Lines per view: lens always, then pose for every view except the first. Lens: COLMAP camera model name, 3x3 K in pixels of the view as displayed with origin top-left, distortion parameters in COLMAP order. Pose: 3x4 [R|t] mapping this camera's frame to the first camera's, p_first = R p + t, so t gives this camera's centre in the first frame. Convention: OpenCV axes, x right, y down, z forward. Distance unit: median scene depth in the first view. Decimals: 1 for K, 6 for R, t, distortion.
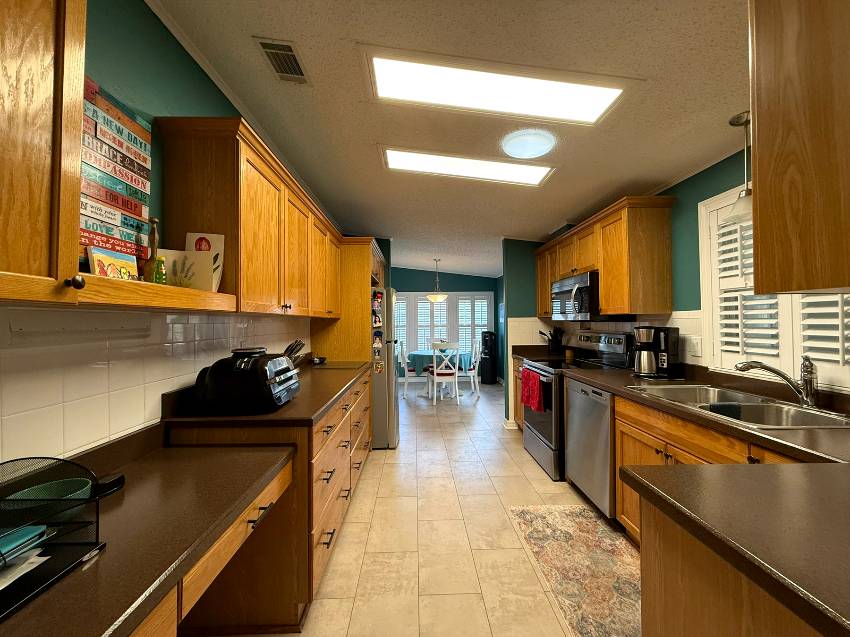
lens RADIAL K [[339.1, 0, 426.0], [0, 339.1, 318.4], [0, 0, 1]] dist [0.000694, 0.000370]
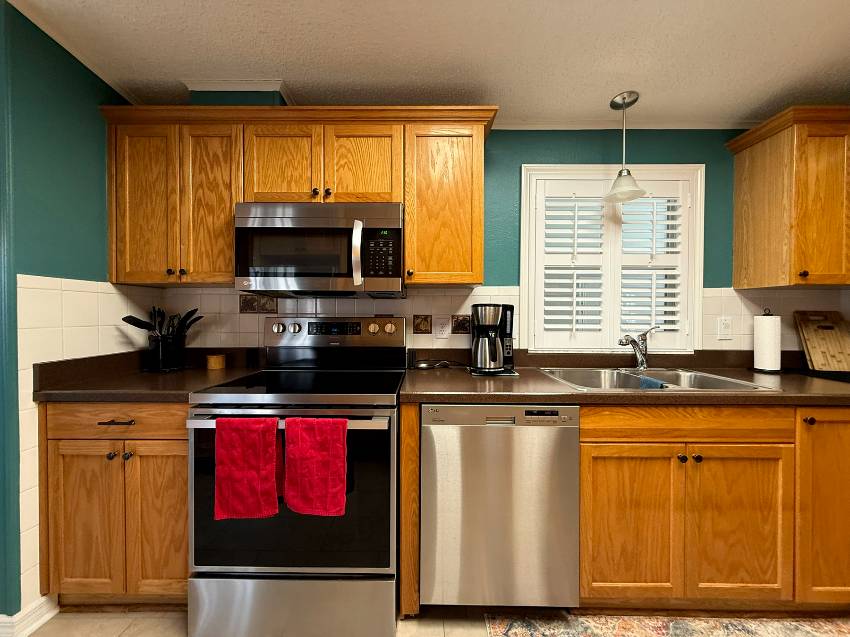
lens RADIAL K [[339.1, 0, 421.0], [0, 339.1, 318.1], [0, 0, 1]] dist [0.000694, 0.000370]
pose [[0.038371, -0.006062, 0.999245, -0.072863], [-0.014775, 0.999869, 0.006634, 0.046214], [-0.999154, -0.015018, 0.038277, 0.985280]]
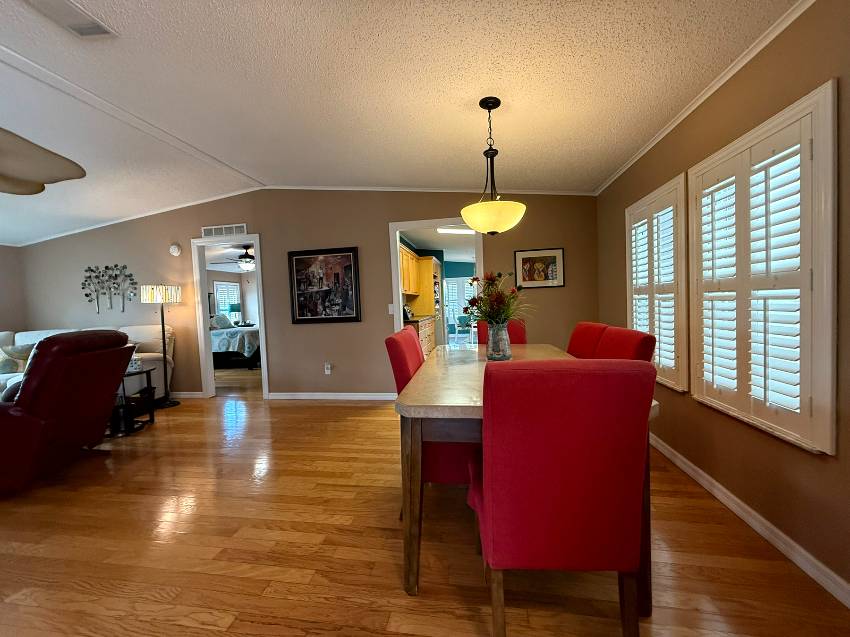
lens RADIAL K [[339.1, 0, 424.0], [0, 339.1, 317.3], [0, 0, 1]] dist [0.000694, 0.000370]
pose [[0.981388, -0.021605, -0.190818, 0.186709], [0.032357, 0.998048, 0.053411, 0.026695], [0.189291, -0.058591, 0.980171, -1.146875]]
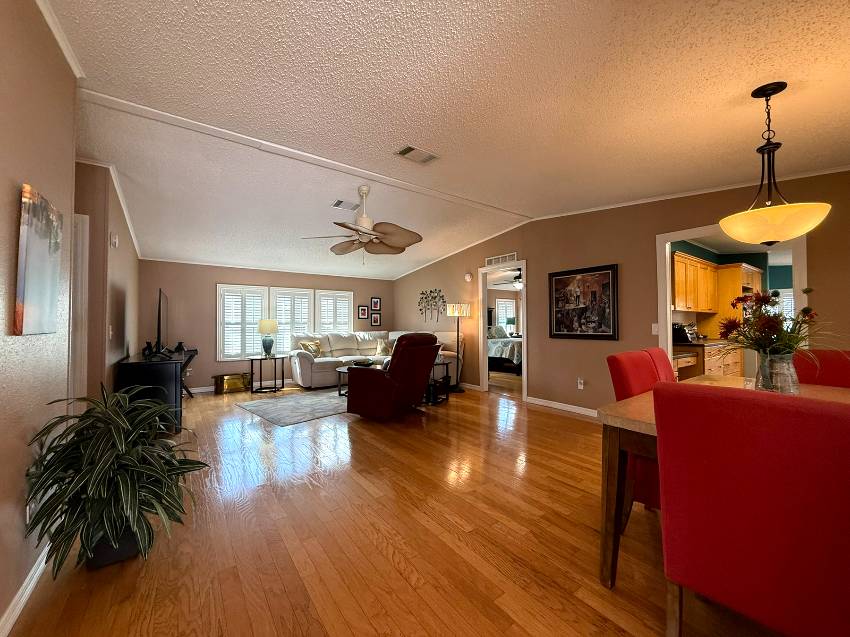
lens RADIAL K [[339.1, 0, 423.4], [0, 339.1, 317.3], [0, 0, 1]] dist [0.000694, 0.000370]
pose [[0.567101, -0.006197, -0.823625, 0.323999], [0.005309, 0.999978, -0.003868, 0.020400], [0.823631, -0.002179, 0.567121, -1.226812]]
